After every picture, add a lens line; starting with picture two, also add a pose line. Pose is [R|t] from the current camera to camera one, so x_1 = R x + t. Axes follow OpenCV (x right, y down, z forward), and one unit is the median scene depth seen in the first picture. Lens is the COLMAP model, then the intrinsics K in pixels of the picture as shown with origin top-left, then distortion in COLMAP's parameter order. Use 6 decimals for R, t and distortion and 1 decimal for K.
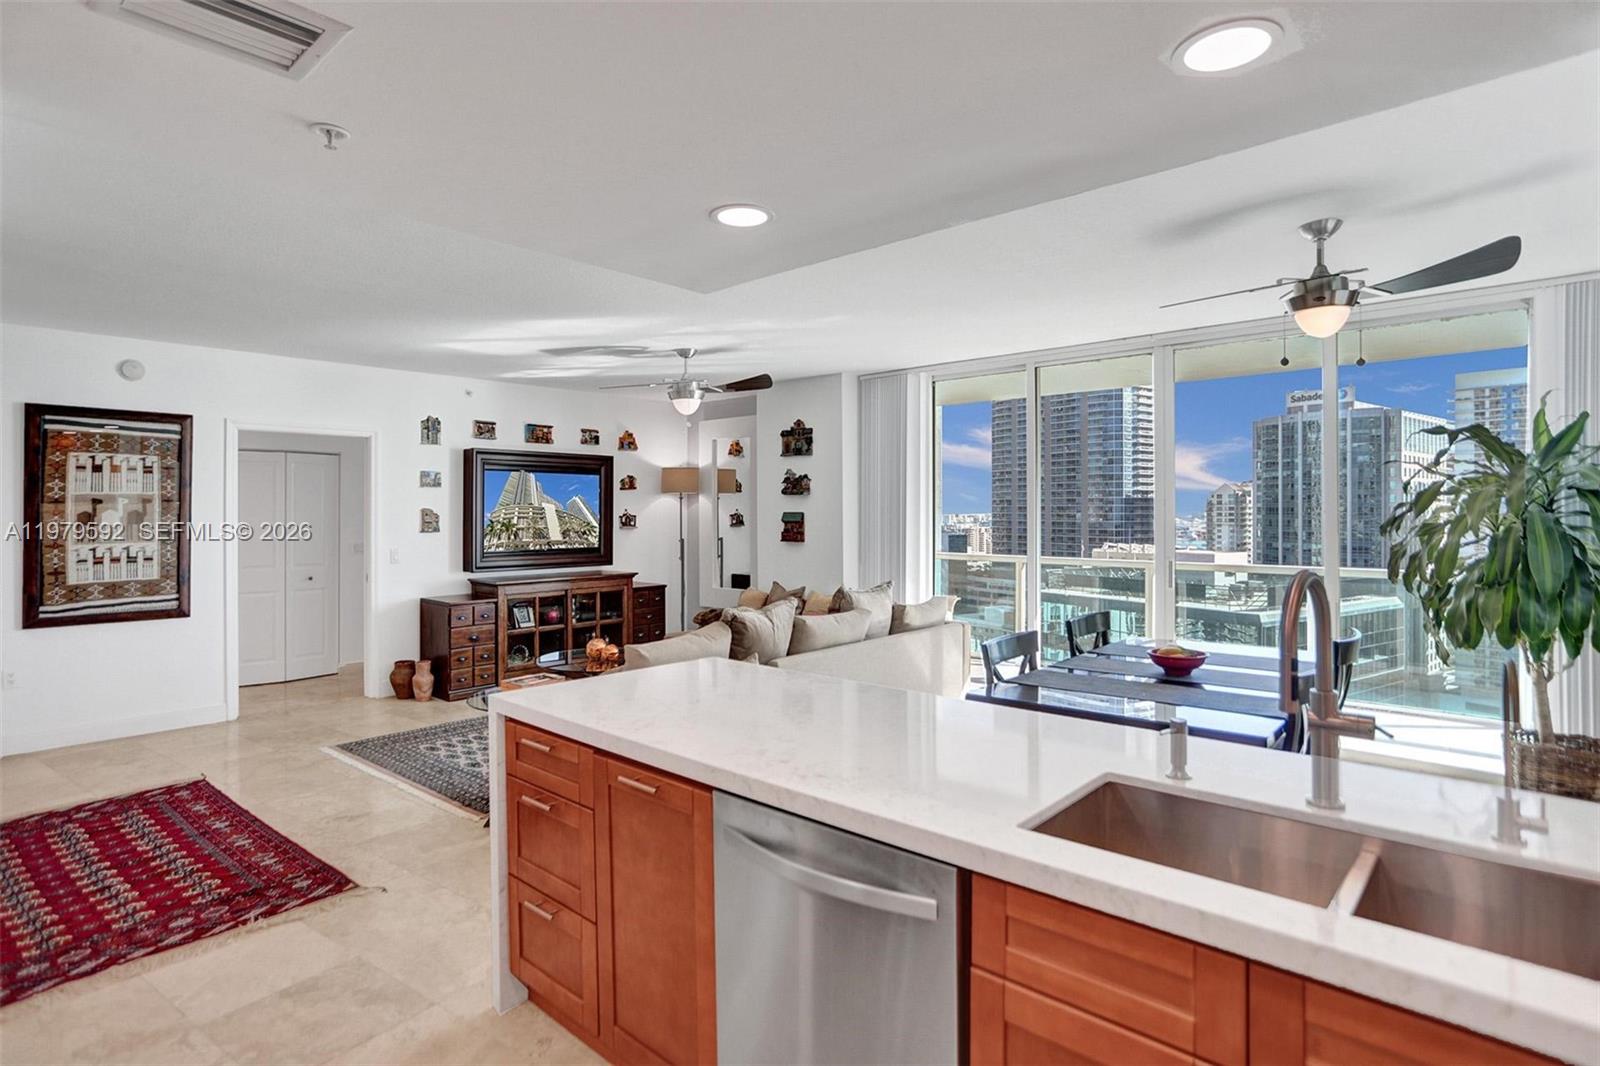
lens RADIAL K [[831.6, 0, 774.5], [0, 831.6, 516.8], [0, 0, 1]] dist [-0.076294, 0.036719]
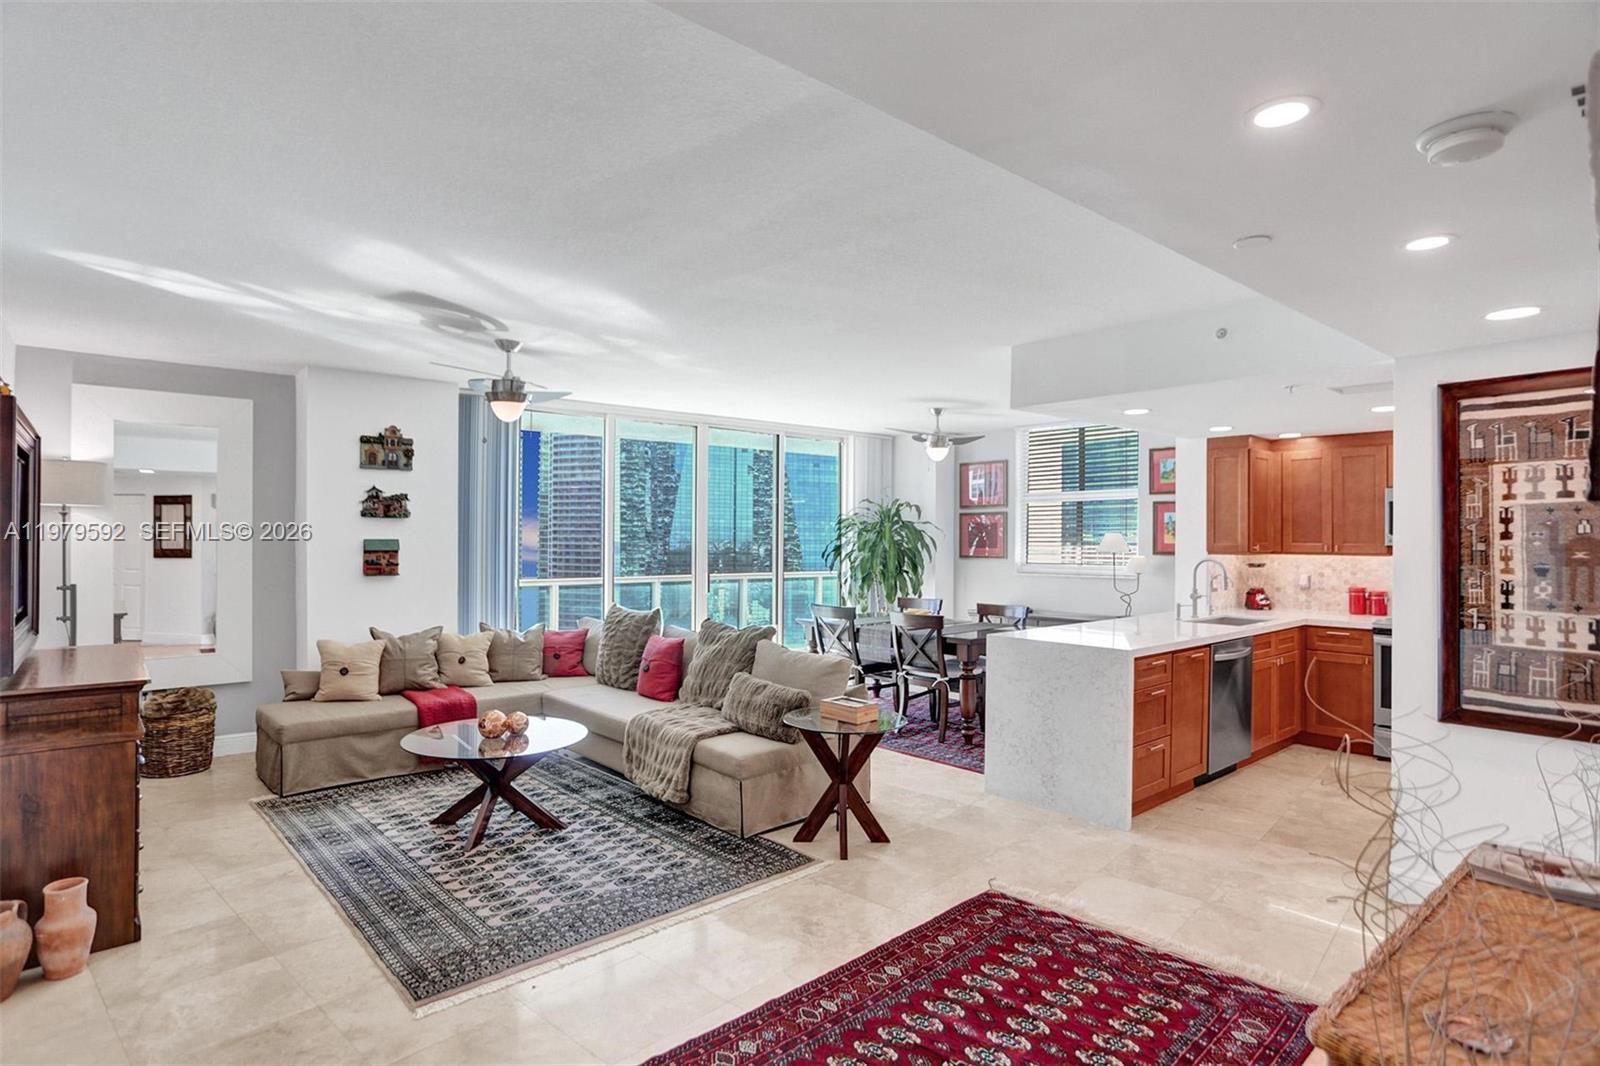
lens RADIAL K [[851.5, 0, 798.3], [0, 851.5, 520.1], [0, 0, 1]] dist [-0.068957, 0.039618]
pose [[0.095170, 0.018171, 0.995295, -1.275309], [0.005694, 0.999807, -0.018797, -0.010413], [-0.995445, 0.007456, 0.095048, 0.881086]]
